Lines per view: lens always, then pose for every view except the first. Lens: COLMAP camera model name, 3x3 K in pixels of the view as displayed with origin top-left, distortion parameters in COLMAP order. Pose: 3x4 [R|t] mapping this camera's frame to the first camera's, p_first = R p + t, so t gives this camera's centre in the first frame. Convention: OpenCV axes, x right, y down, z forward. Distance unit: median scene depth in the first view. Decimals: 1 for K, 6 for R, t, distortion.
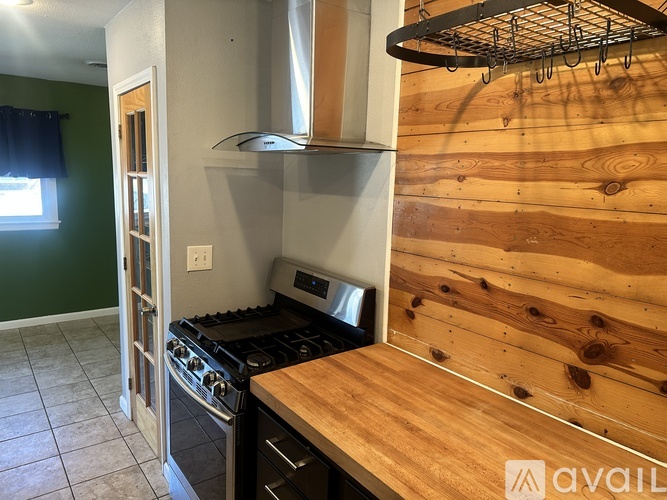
lens RADIAL K [[471.4, 0, 333.5], [0, 471.4, 250.0], [0, 0, 1]] dist [0.056830, -0.089200]
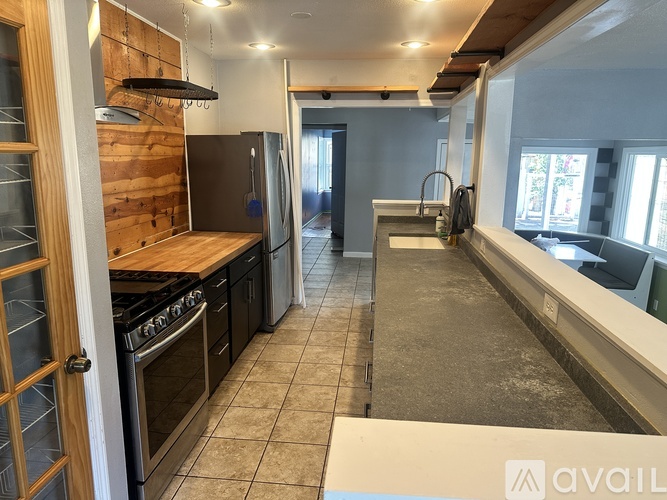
lens RADIAL K [[471.4, 0, 333.5], [0, 471.4, 250.0], [0, 0, 1]] dist [0.056830, -0.089200]
pose [[-0.733515, -0.175074, 0.656738, -1.554939], [0.073149, 0.940309, 0.332369, -0.307237], [-0.675725, 0.291837, -0.676924, 1.750470]]
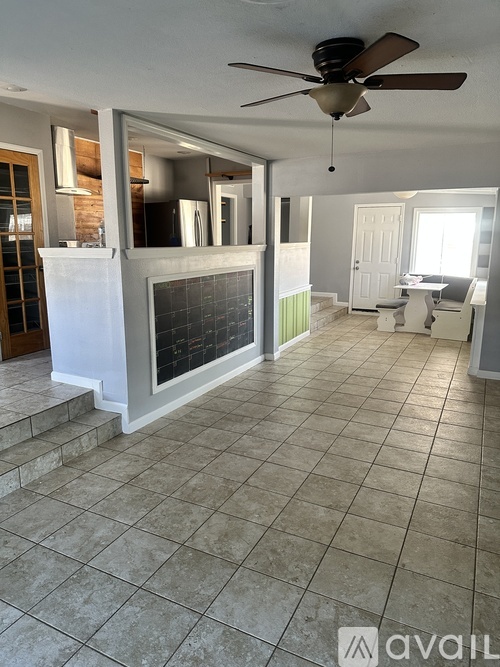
lens RADIAL K [[471.4, 0, 250.0], [0, 471.4, 333.5], [0, 0, 1]] dist [0.056830, -0.089200]
pose [[-0.440285, -0.214151, 0.871945, -3.945632], [0.126636, 0.946620, 0.296436, -0.146799], [-0.888883, 0.240936, -0.389664, 1.622731]]
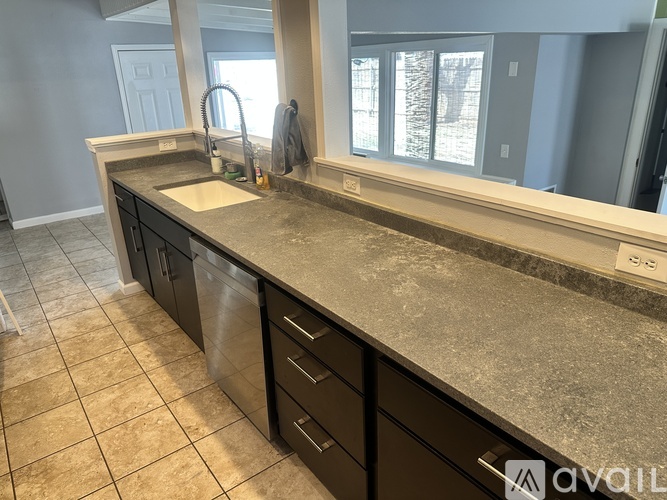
lens RADIAL K [[471.4, 0, 333.5], [0, 471.4, 250.0], [0, 0, 1]] dist [0.056830, -0.089200]
pose [[-0.999922, 0.003989, -0.011820, -0.733574], [-0.002655, 0.857725, 0.514102, -0.213332], [0.012189, 0.514094, -0.857647, 1.394121]]
